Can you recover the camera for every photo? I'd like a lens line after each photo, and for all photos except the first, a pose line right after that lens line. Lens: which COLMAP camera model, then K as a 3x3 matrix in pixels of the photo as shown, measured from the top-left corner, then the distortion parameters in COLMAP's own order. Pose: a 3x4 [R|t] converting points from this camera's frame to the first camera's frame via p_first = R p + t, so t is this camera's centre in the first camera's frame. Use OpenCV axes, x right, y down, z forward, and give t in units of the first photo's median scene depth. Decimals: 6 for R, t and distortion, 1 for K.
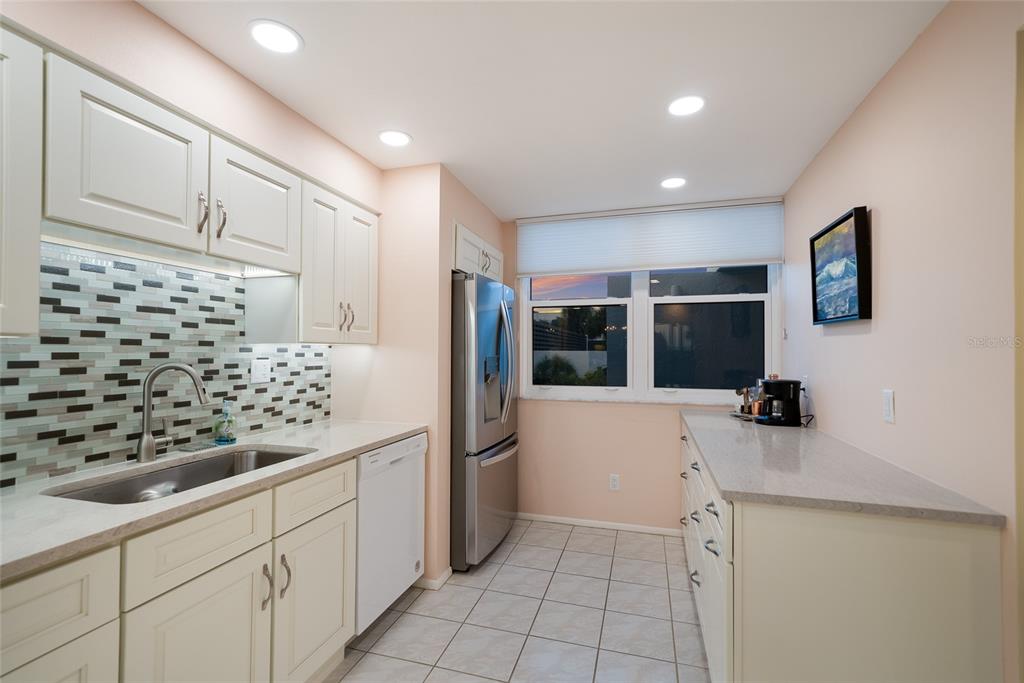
lens RADIAL K [[462.3, 0, 507.0], [0, 462.3, 349.6], [0, 0, 1]] dist [0.005732, 0.000979]
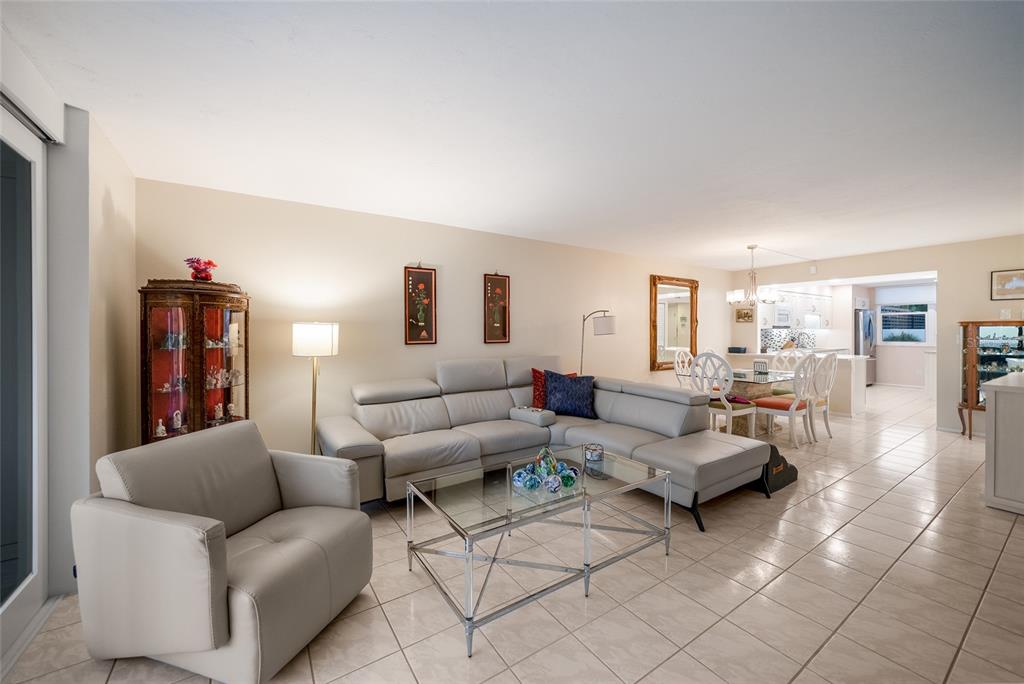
lens RADIAL K [[395.6, 0, 513.9], [0, 395.6, 333.3], [0, 0, 1]] dist [-0.003186, -0.000407]
pose [[0.773531, -0.003953, -0.633746, -0.241027], [0.009084, 0.999947, 0.004851, -0.013032], [0.633693, -0.009510, 0.773526, -3.480067]]
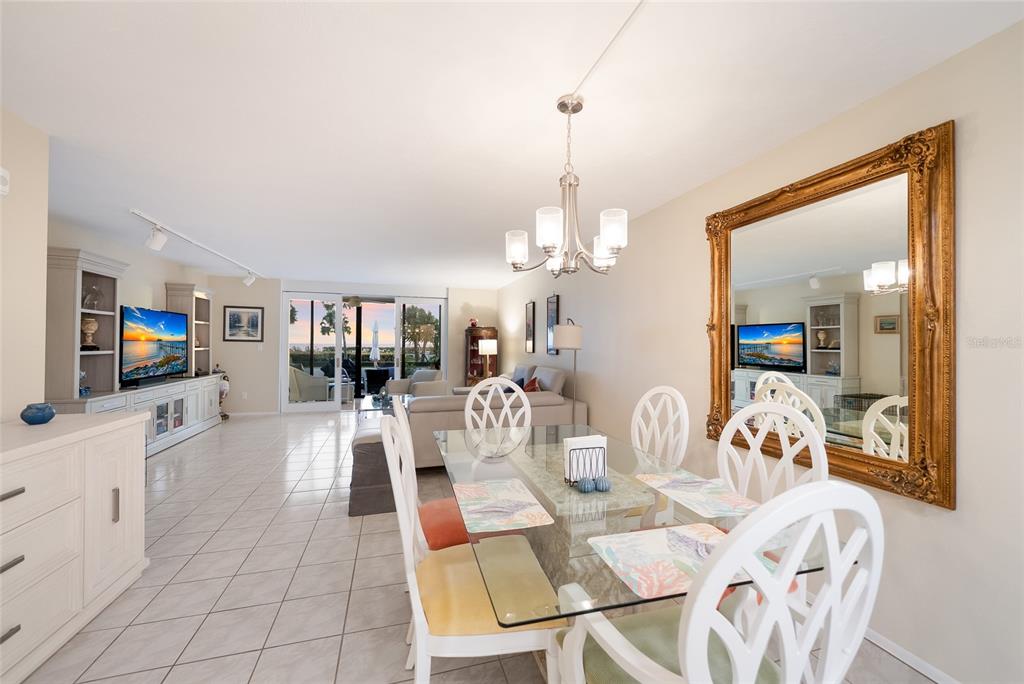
lens RADIAL K [[395.6, 0, 503.9], [0, 395.6, 342.7], [0, 0, 1]] dist [-0.003186, -0.000407]
pose [[-0.840934, -0.014624, -0.540940, -0.097541], [-0.011156, 0.999891, -0.009688, -0.000711], [0.541023, -0.002112, -0.841005, -0.655470]]
